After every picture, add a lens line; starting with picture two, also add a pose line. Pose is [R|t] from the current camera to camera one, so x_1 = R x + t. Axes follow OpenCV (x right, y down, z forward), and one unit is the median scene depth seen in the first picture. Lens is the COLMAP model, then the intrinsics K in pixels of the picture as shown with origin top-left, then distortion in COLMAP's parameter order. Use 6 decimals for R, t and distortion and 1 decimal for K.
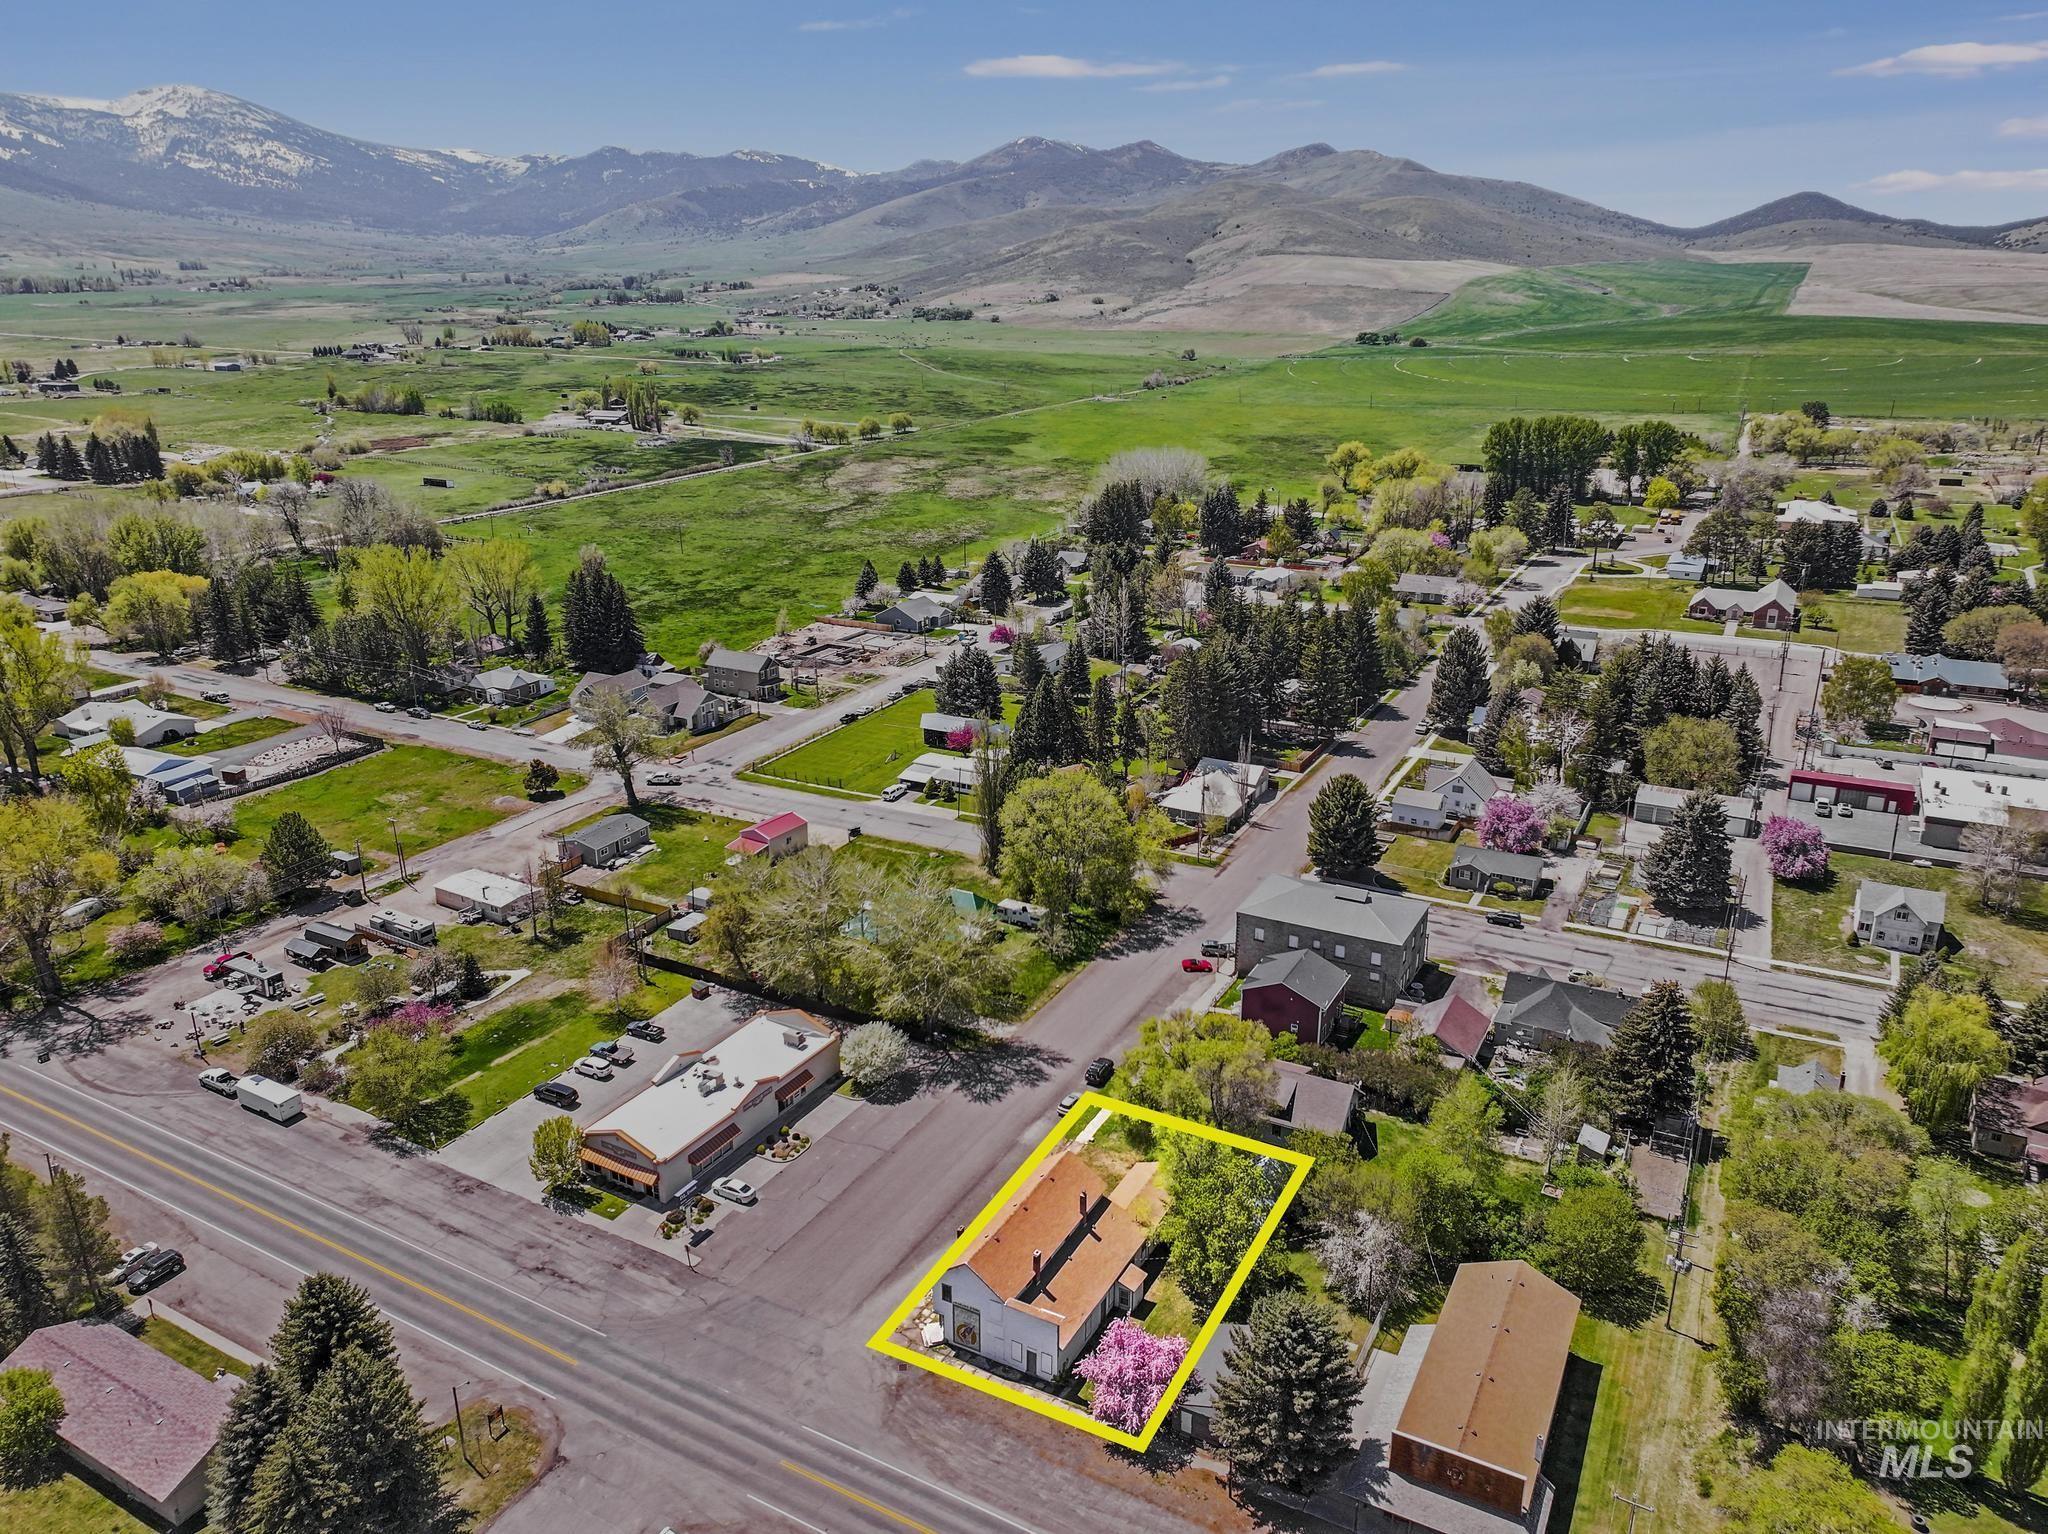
lens RADIAL K [[1438.0, 0, 1042.2], [0, 1438.0, 764.8], [0, 0, 1]] dist [-0.003938, 0.020284]
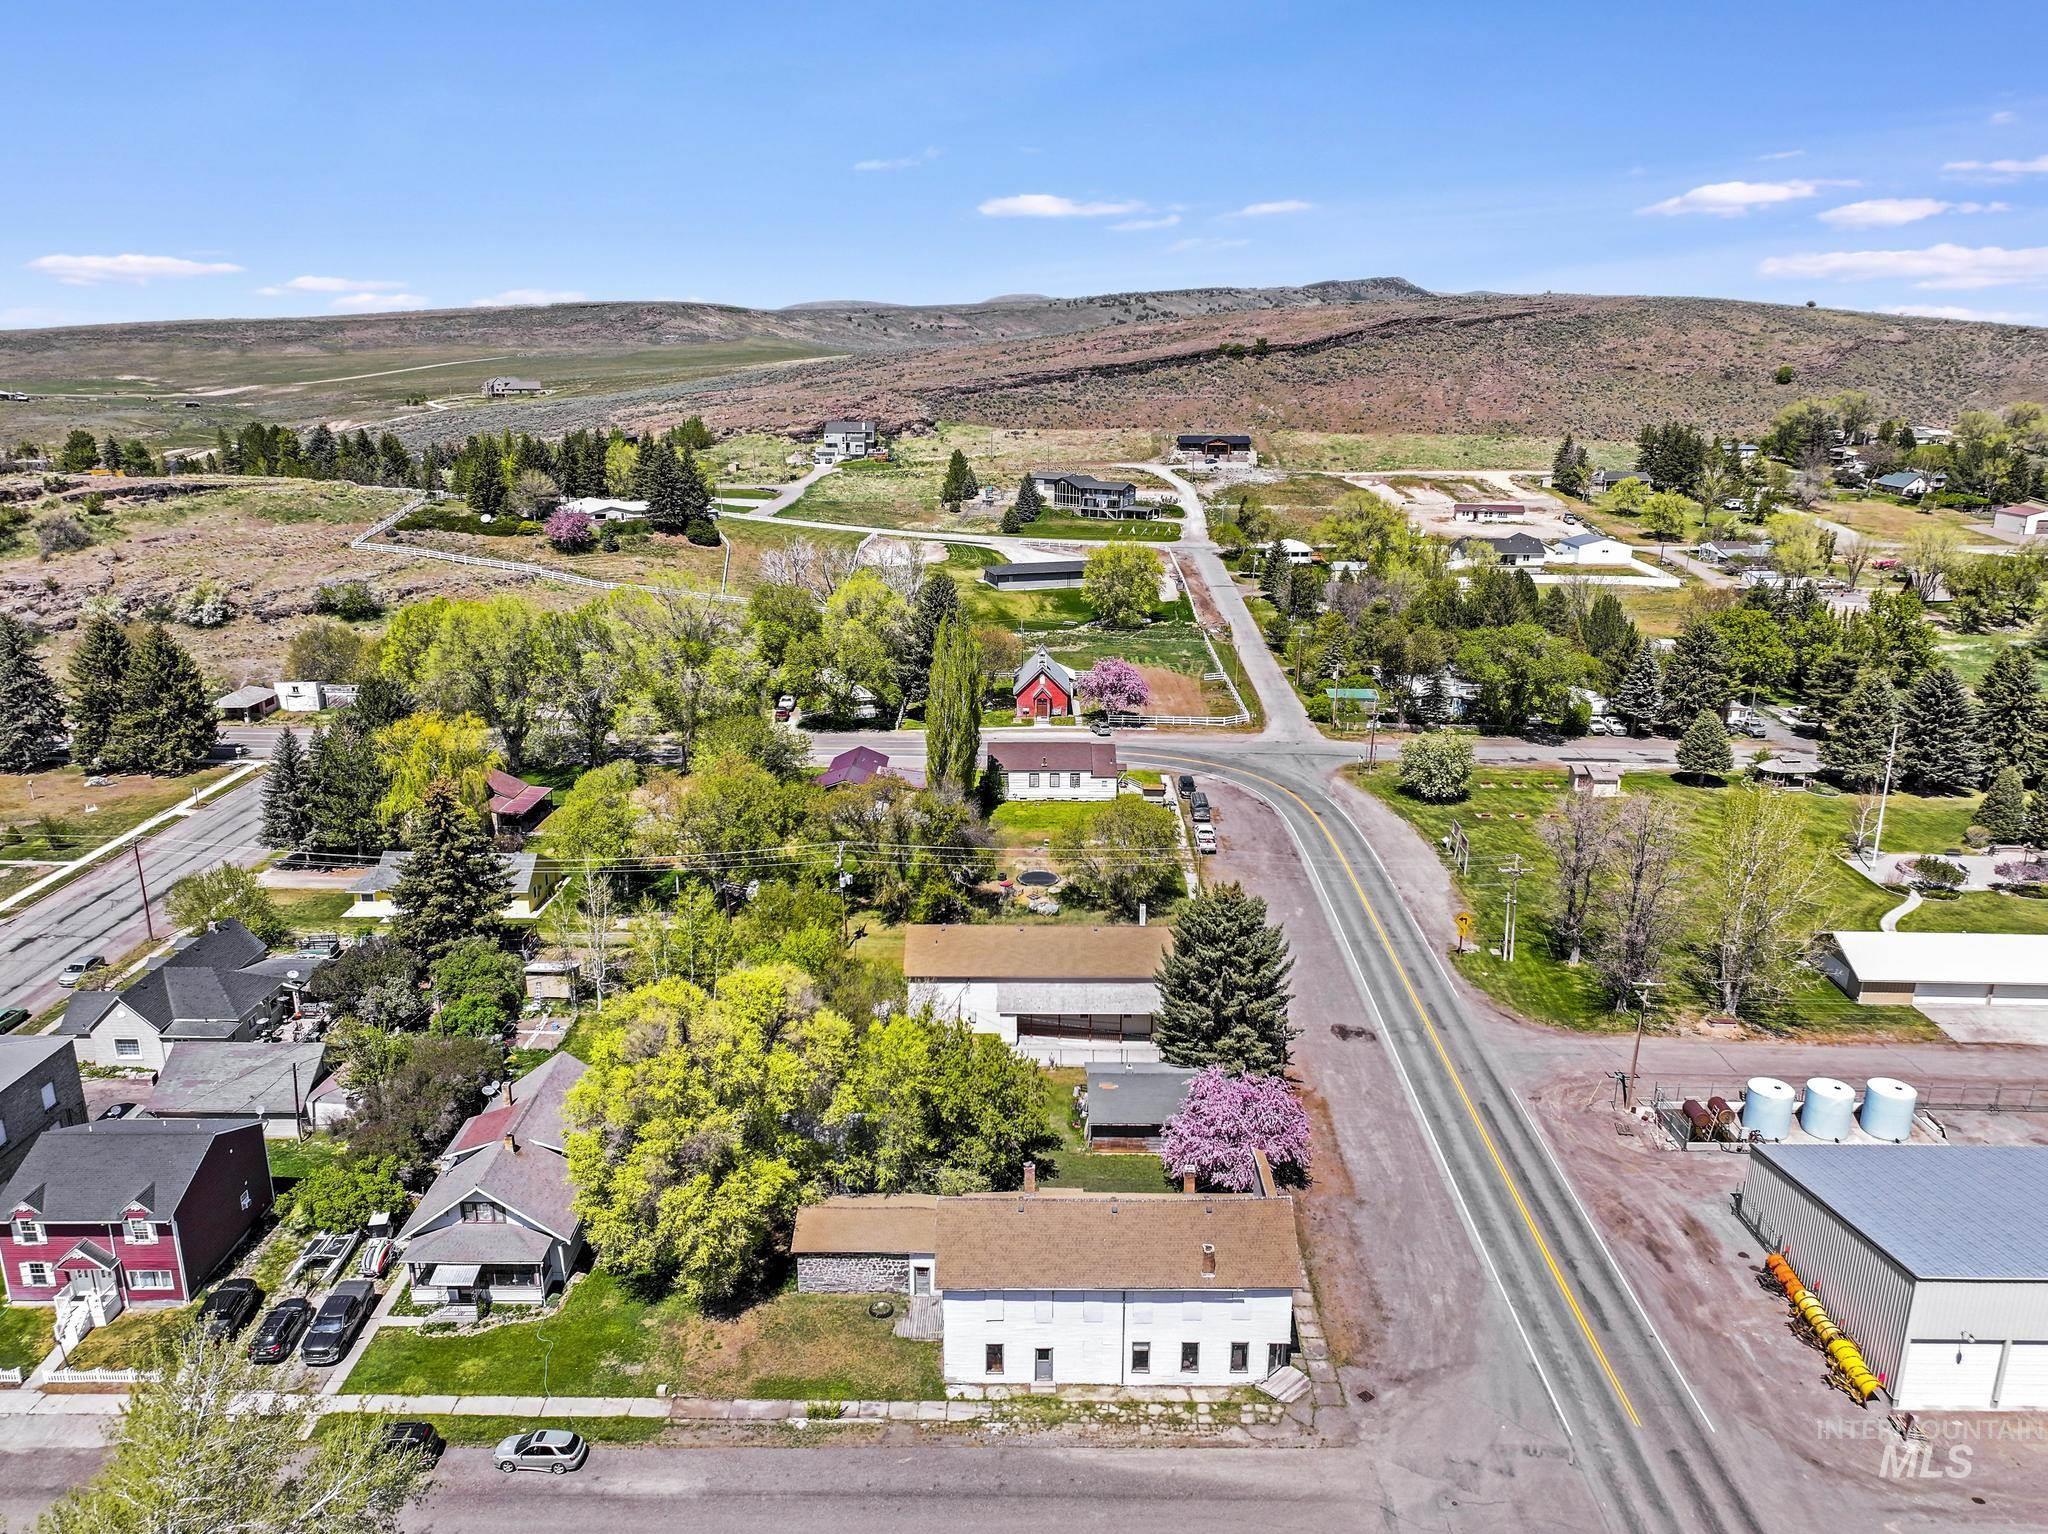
lens RADIAL K [[1438.0, 0, 1024.9], [0, 1438.0, 760.8], [0, 0, 1]] dist [-0.003938, 0.020284]
pose [[-0.468294, -0.243880, 0.849249, -0.249074], [0.275282, 0.873044, 0.402510, -0.059072], [-0.839596, 0.422276, -0.341705, 0.618003]]
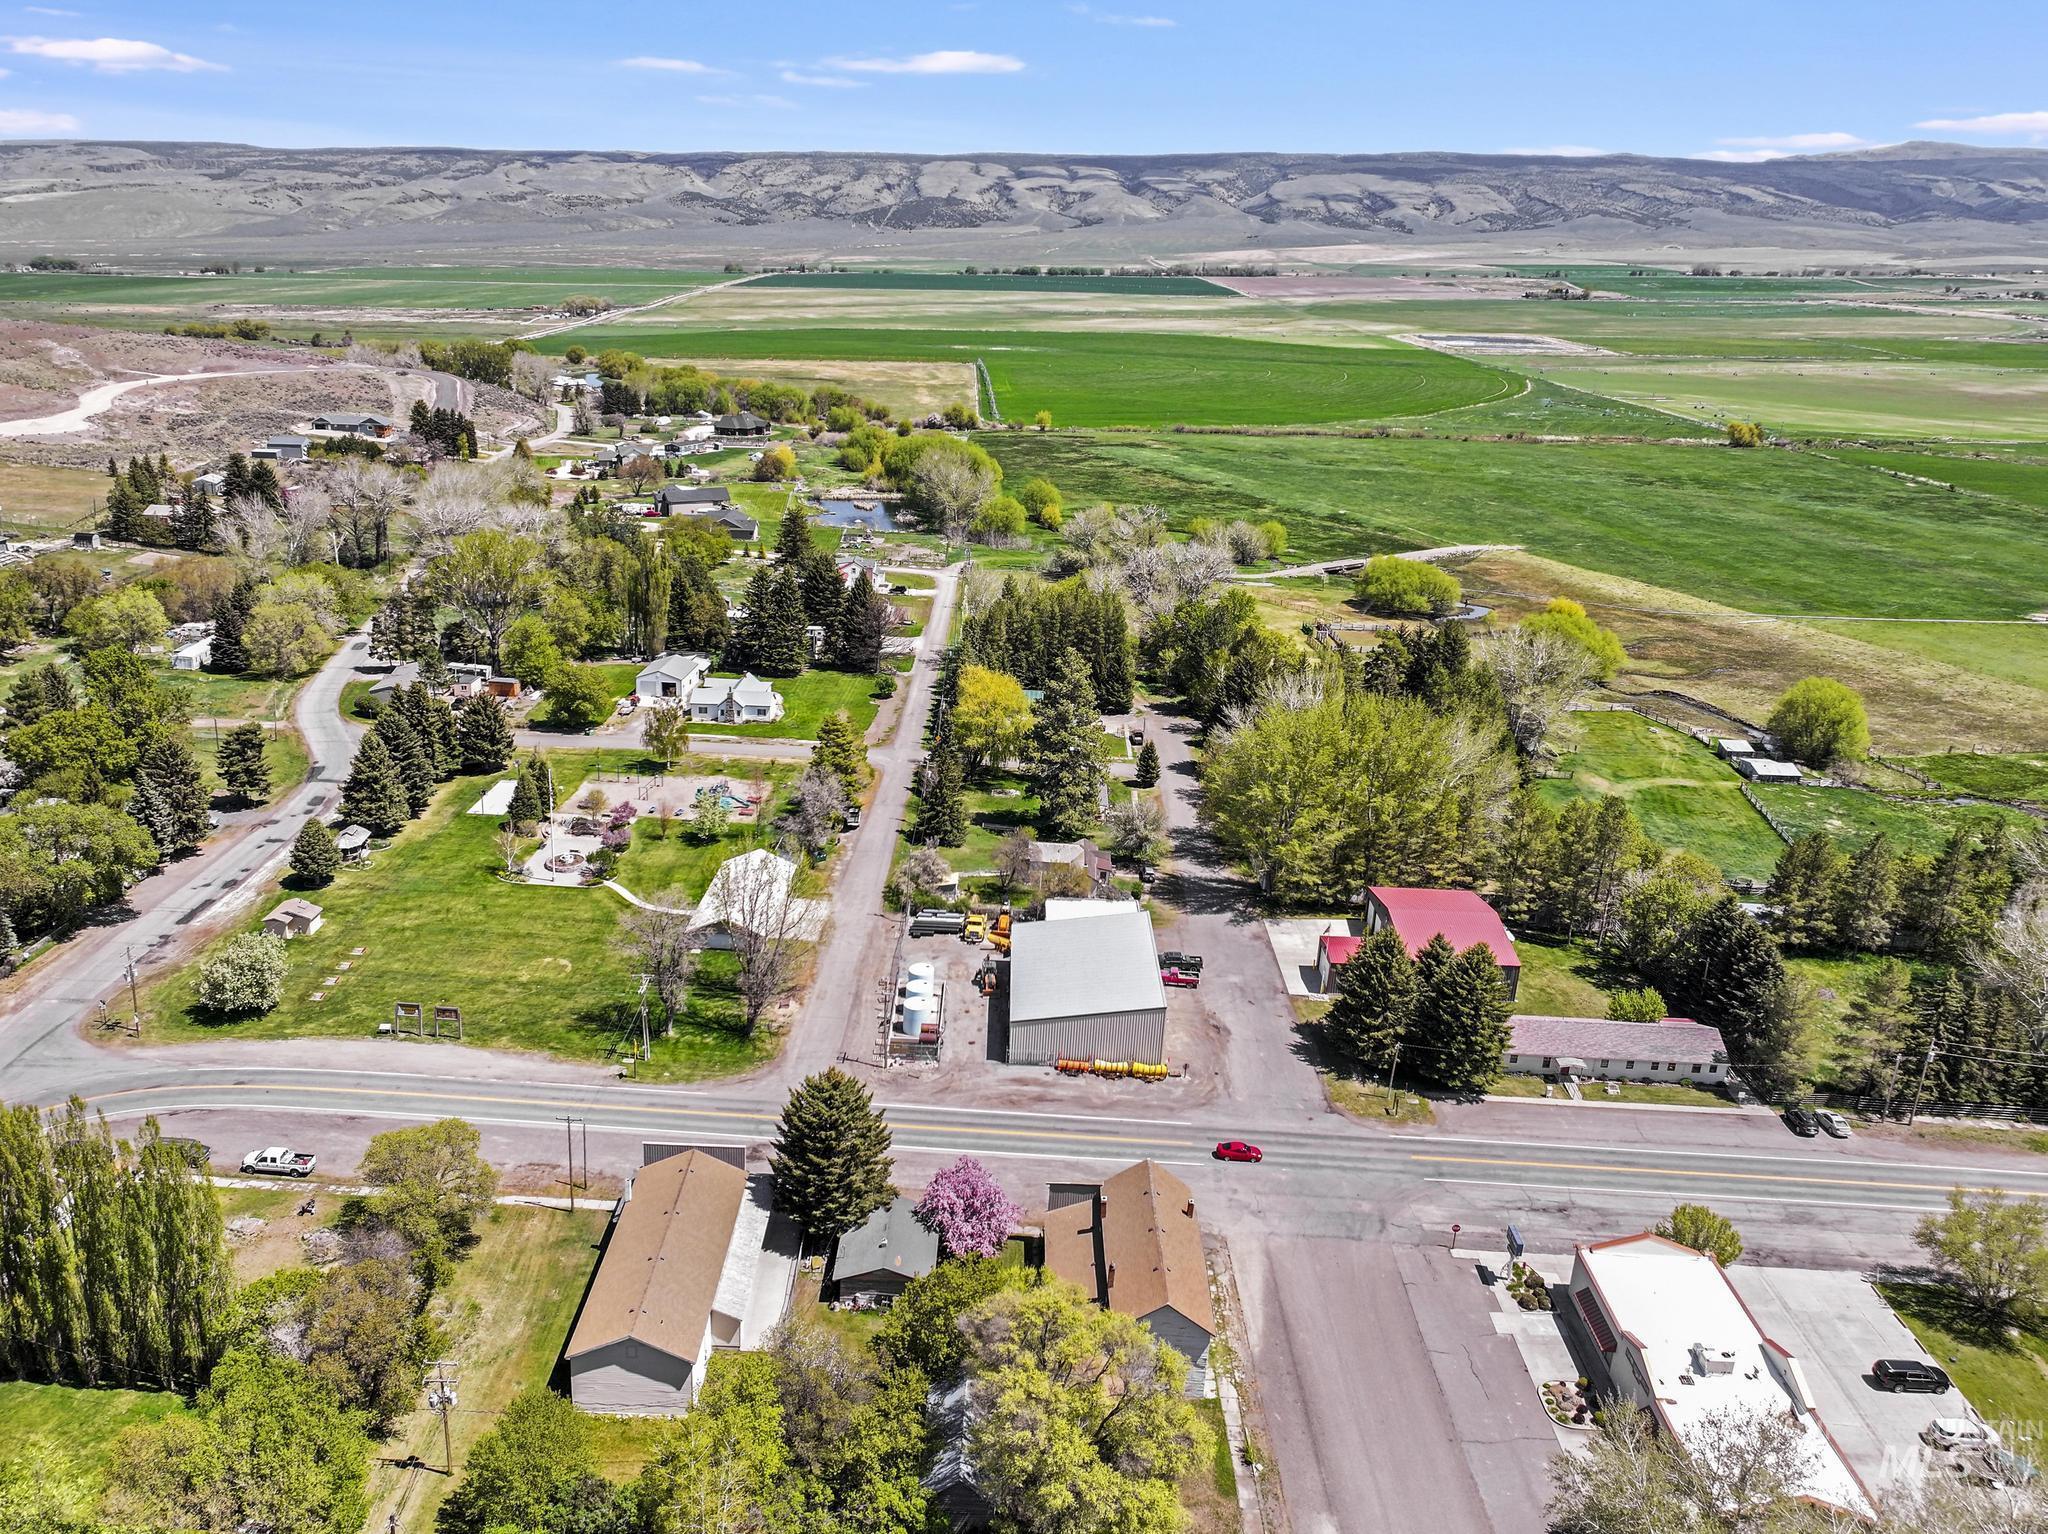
lens RADIAL K [[1497.3, 0, 951.0], [0, 1497.3, 827.4], [0, 0, 1]] dist [-0.000009, 0.009492]
pose [[-0.901275, 0.141940, -0.409336, 0.246705], [-0.157789, 0.772380, 0.615249, -0.250393], [0.403491, 0.619097, -0.673731, 0.764707]]
